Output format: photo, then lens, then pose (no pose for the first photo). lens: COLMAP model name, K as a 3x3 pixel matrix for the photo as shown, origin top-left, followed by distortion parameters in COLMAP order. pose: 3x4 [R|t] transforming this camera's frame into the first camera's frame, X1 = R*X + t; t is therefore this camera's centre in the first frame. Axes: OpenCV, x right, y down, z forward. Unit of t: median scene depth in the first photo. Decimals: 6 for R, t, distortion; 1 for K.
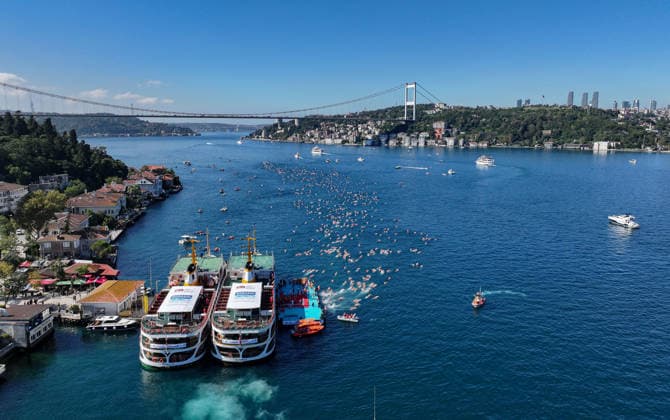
lens RADIAL K [[520.6, 0, 339.3], [0, 520.6, 208.5], [0, 0, 1]] dist [0.001264, 0.004797]
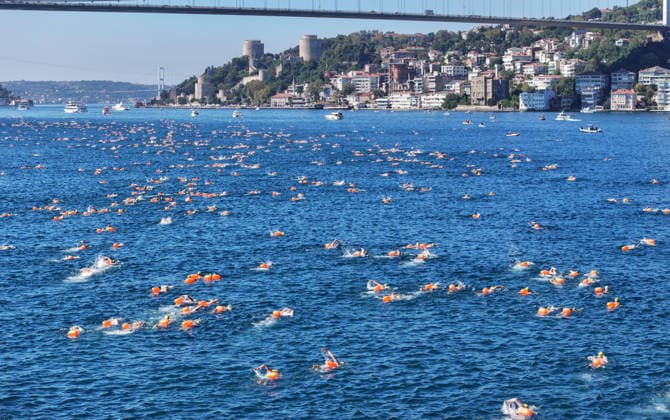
lens RADIAL K [[1486.1, 0, 335.0], [0, 1486.1, 210.0], [0, 0, 1]] dist [-0.215364, 0.797615]
pose [[0.996580, 0.003870, -0.082539, 0.012178], [-0.010438, 0.996797, -0.079290, -0.001662], [0.081968, 0.079881, 0.993429, 0.187430]]
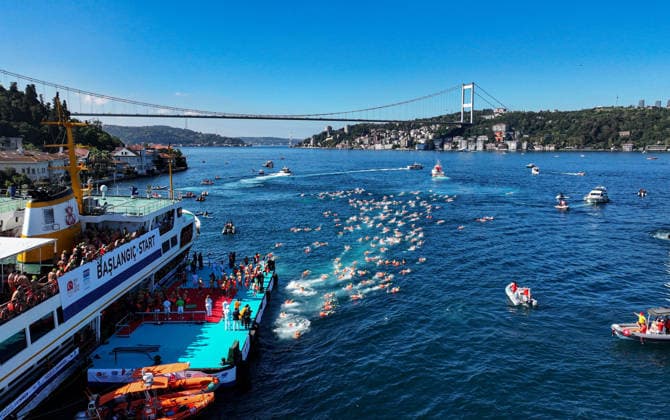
lens RADIAL K [[520.6, 0, 339.3], [0, 520.6, 208.5], [0, 0, 1]] dist [0.001264, 0.004797]
pose [[0.994918, 0.010431, -0.100150, 0.004538], [-0.013407, 0.999487, -0.029087, 0.011993], [0.099795, 0.030282, 0.994547, 0.064198]]
